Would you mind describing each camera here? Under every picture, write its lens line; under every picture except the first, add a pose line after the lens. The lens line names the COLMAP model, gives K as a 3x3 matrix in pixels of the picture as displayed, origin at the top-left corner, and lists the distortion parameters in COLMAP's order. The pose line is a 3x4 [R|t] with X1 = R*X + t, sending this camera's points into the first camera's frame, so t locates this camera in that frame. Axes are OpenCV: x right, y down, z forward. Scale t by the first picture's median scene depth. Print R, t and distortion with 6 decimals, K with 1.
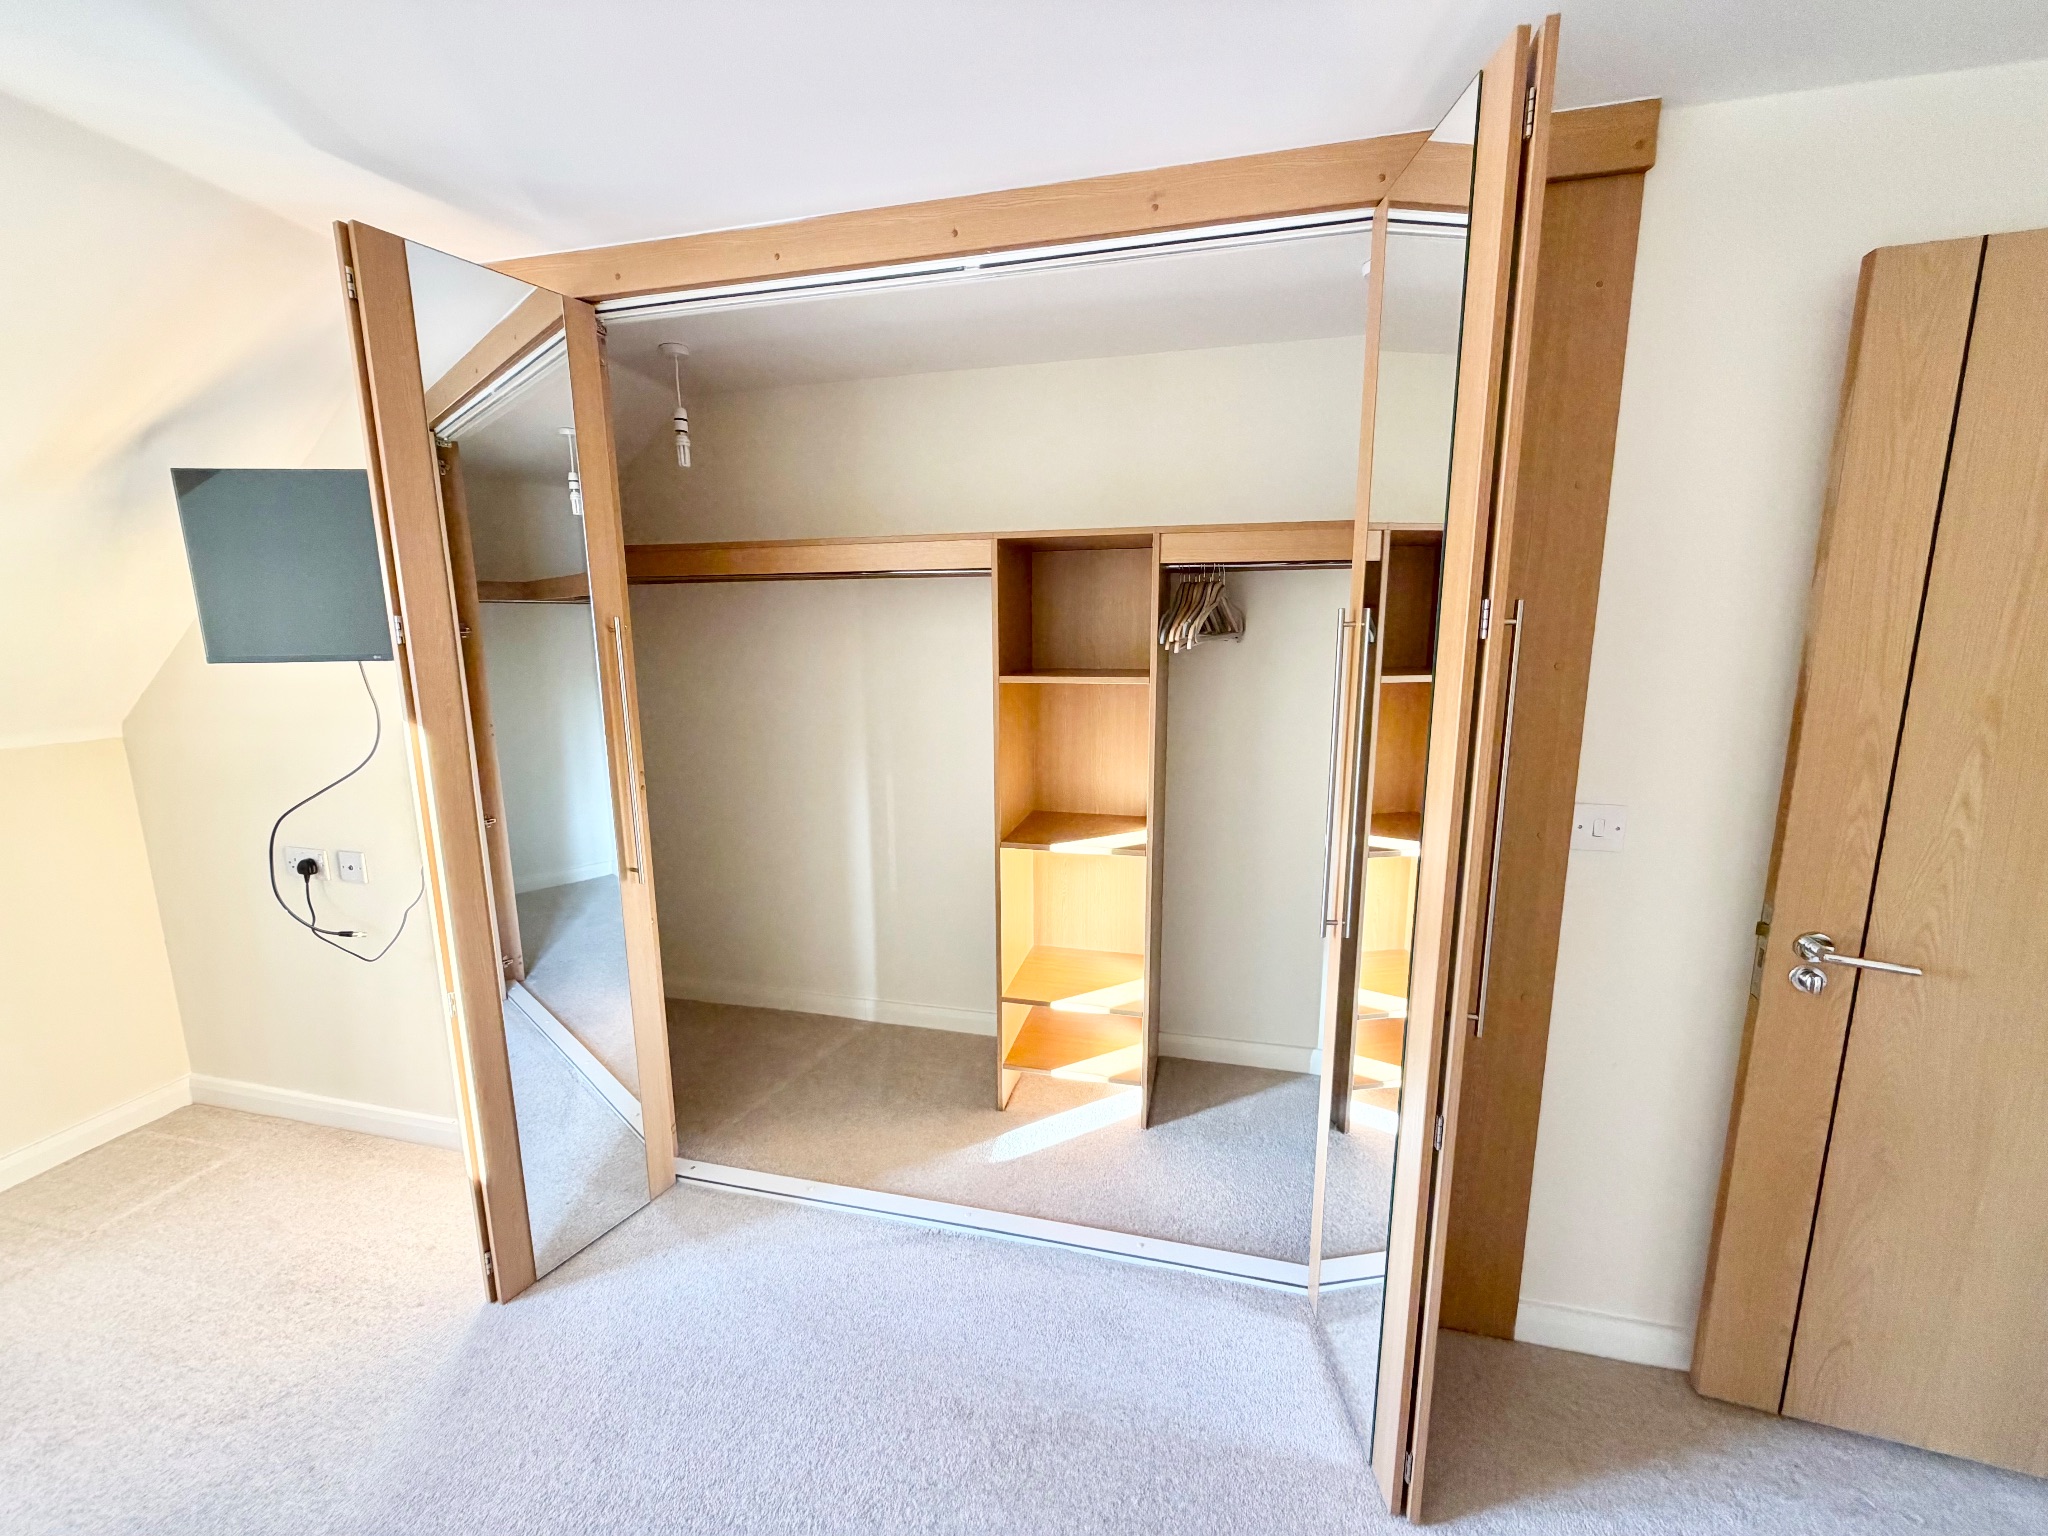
lens RADIAL K [[814.5, 0, 1024.0], [0, 814.5, 768.0], [0, 0, 1]] dist [-0.002769, 0.000216]
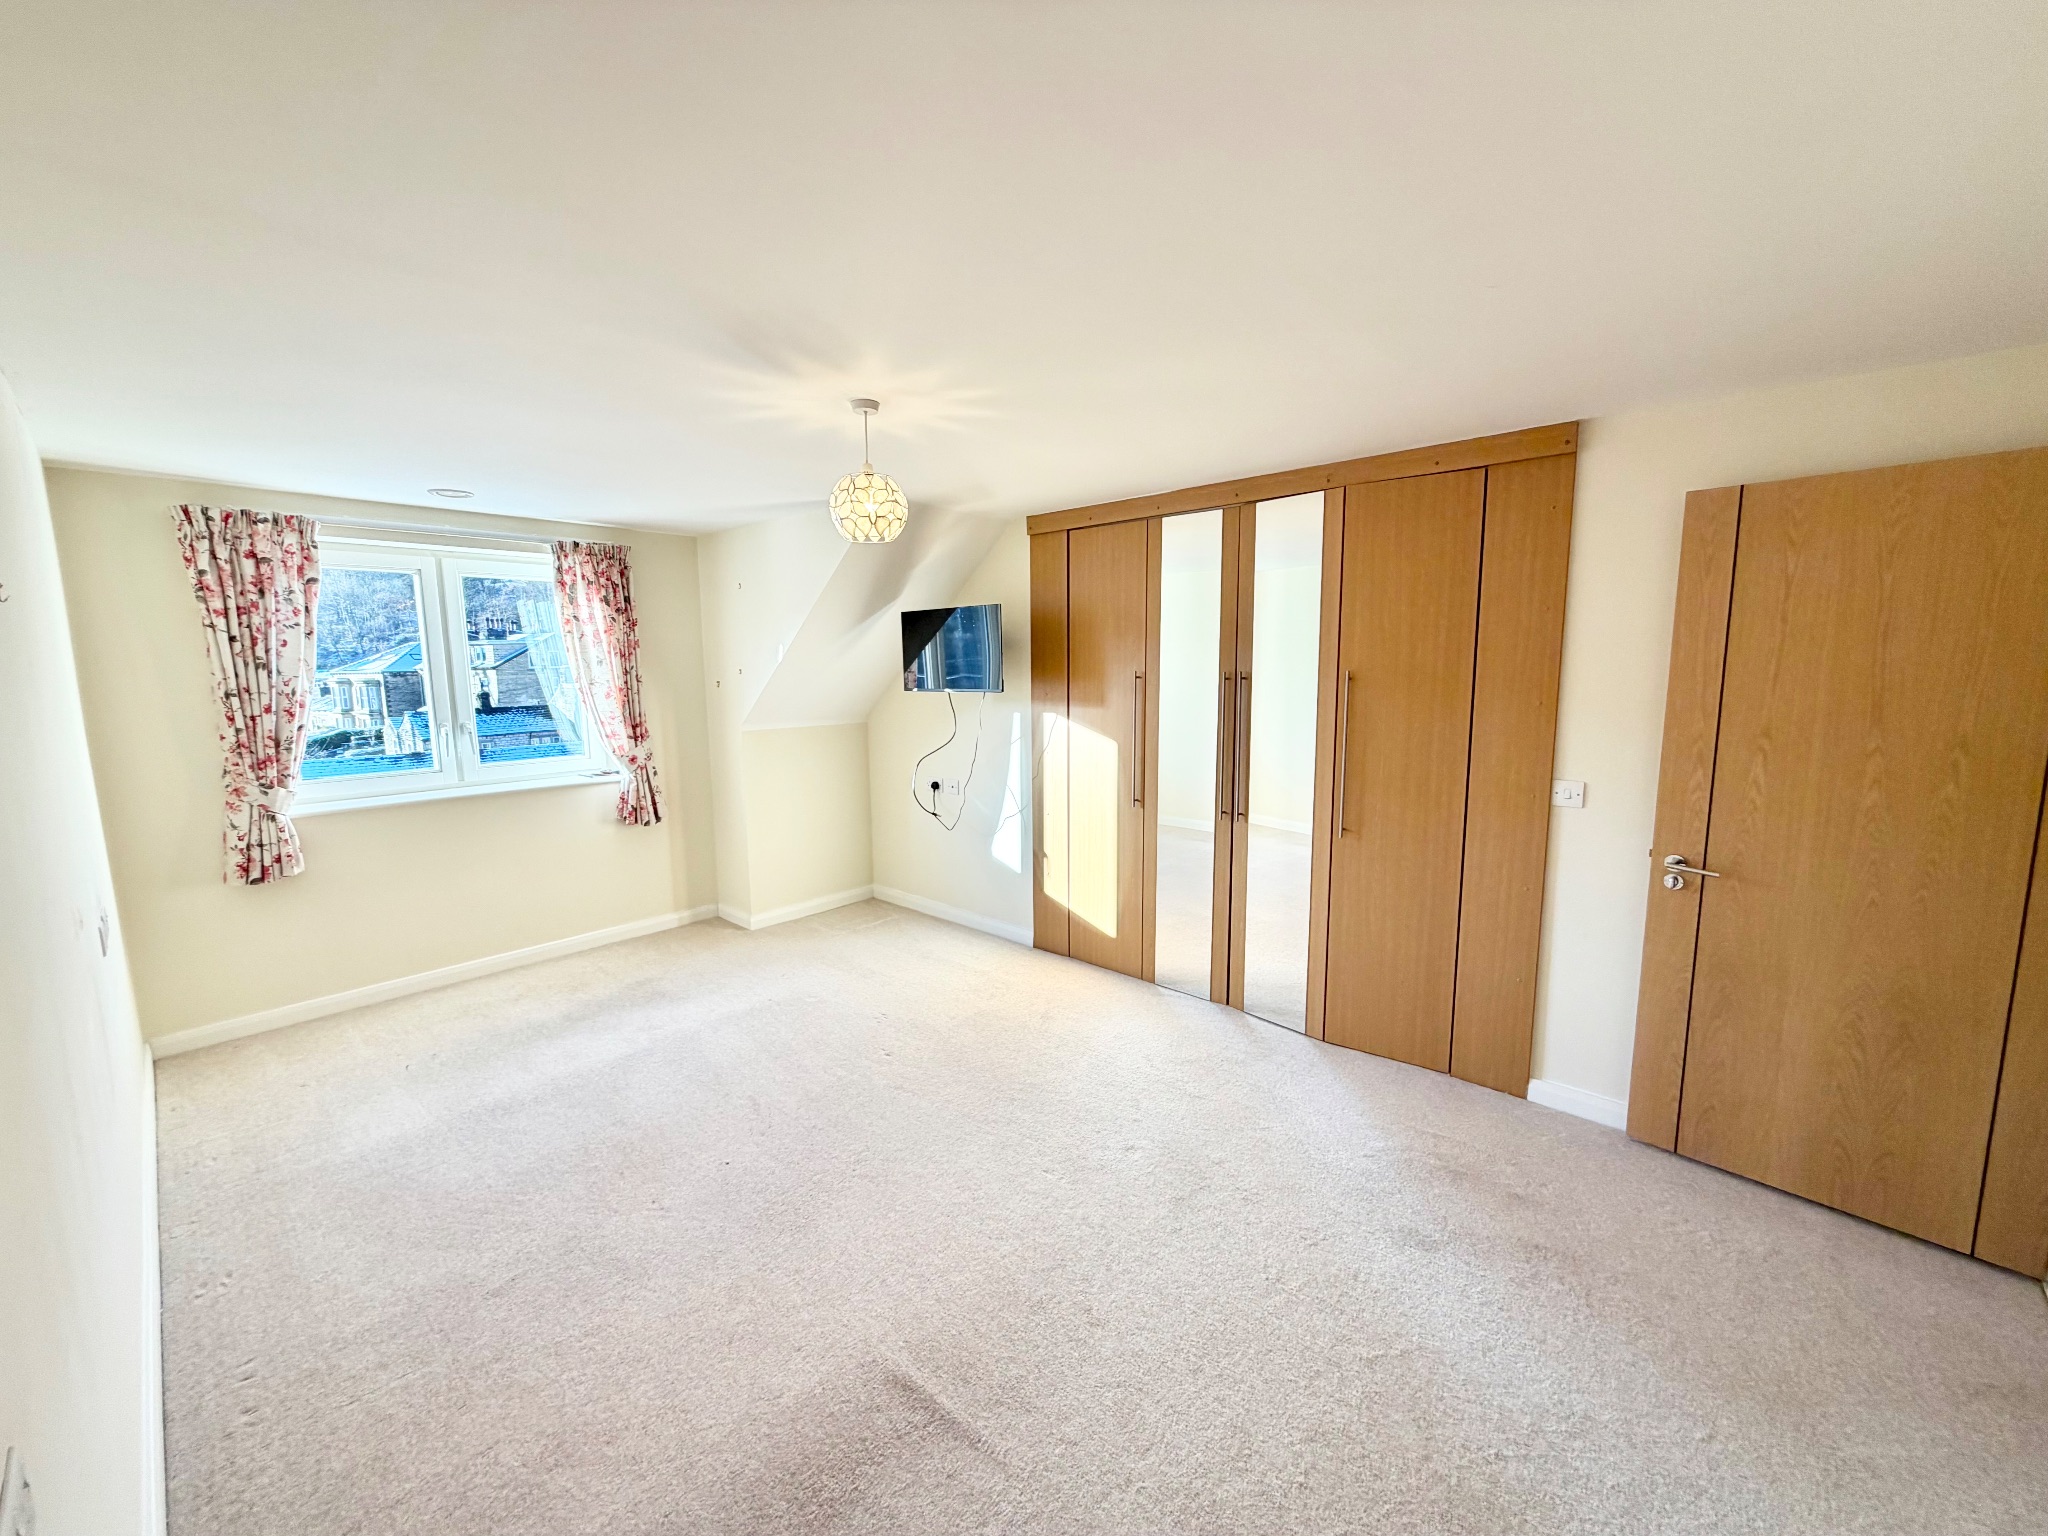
lens RADIAL K [[814.5, 0, 1024.0], [0, 814.5, 768.0], [0, 0, 1]] dist [-0.002769, 0.000216]
pose [[0.875710, 0.063355, -0.478663, 0.567404], [-0.082671, 0.996389, -0.019364, 0.169401], [0.475708, 0.056529, 0.877785, -1.291286]]
